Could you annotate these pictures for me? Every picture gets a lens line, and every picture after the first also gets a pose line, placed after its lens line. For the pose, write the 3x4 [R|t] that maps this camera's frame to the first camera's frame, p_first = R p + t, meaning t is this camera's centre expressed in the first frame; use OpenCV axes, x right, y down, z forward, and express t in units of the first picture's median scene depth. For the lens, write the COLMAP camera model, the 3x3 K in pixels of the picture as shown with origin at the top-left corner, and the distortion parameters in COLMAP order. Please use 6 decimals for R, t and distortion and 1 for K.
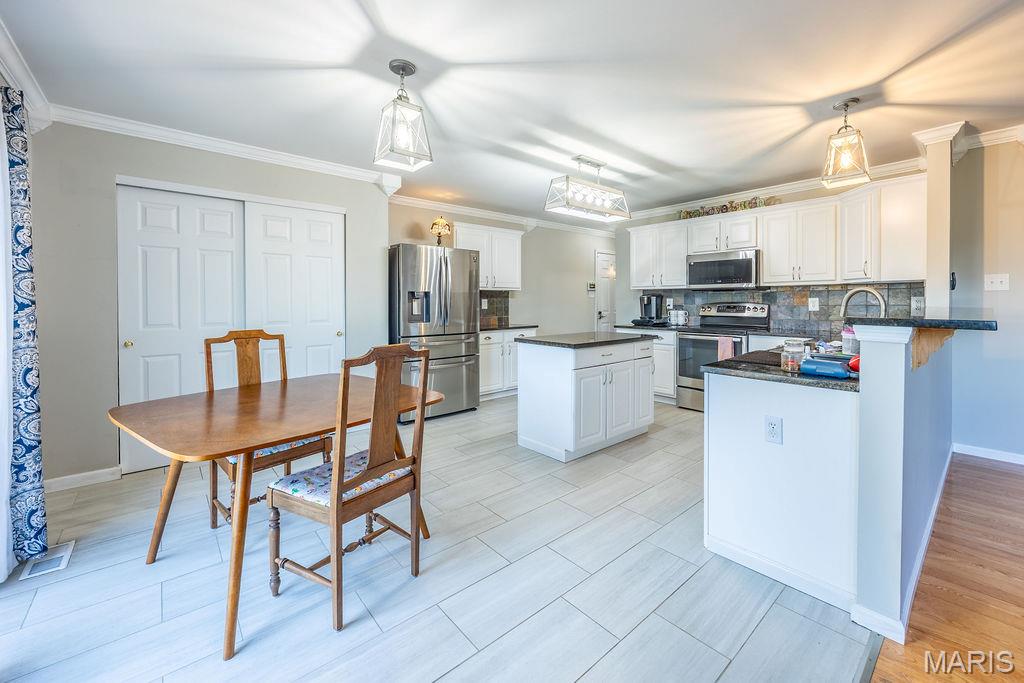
lens RADIAL K [[412.4, 0, 549.4], [0, 412.4, 310.0], [0, 0, 1]] dist [0.000360, 0.000016]
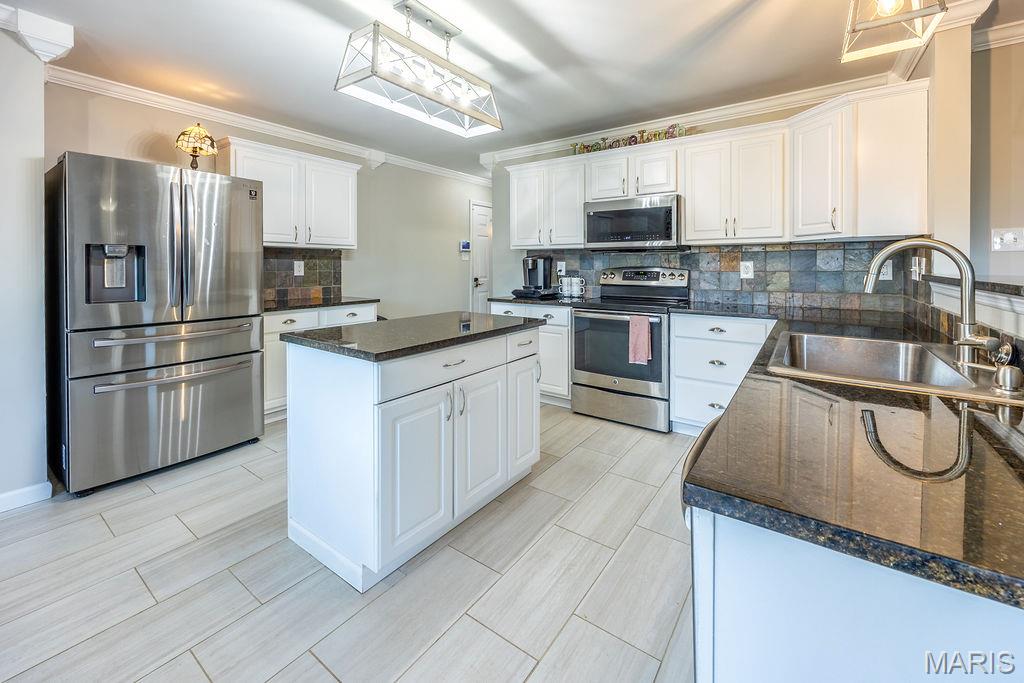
lens RADIAL K [[414.6, 0, 522.3], [0, 414.6, 270.7], [0, 0, 1]] dist [-0.000945, -0.000111]
pose [[0.980358, 0.001563, 0.197220, 0.083666], [0.000211, 0.999960, -0.008977, -0.005243], [-0.197226, 0.008842, 0.980318, 0.313548]]
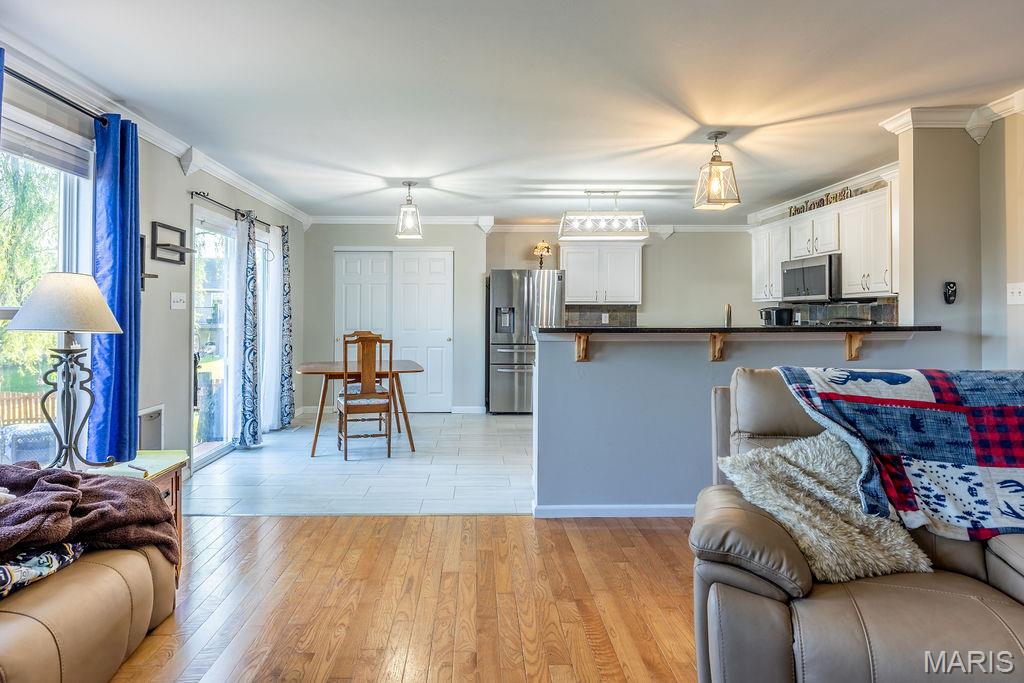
lens RADIAL K [[599.5, 0, 510.5], [0, 599.5, 316.3], [0, 0, 1]] dist [-0.000715, -0.000104]
pose [[0.763418, 0.003409, -0.645896, 0.725114], [-0.015803, 0.999785, -0.013402, 0.003800], [0.645712, 0.020438, 0.763308, -0.297144]]
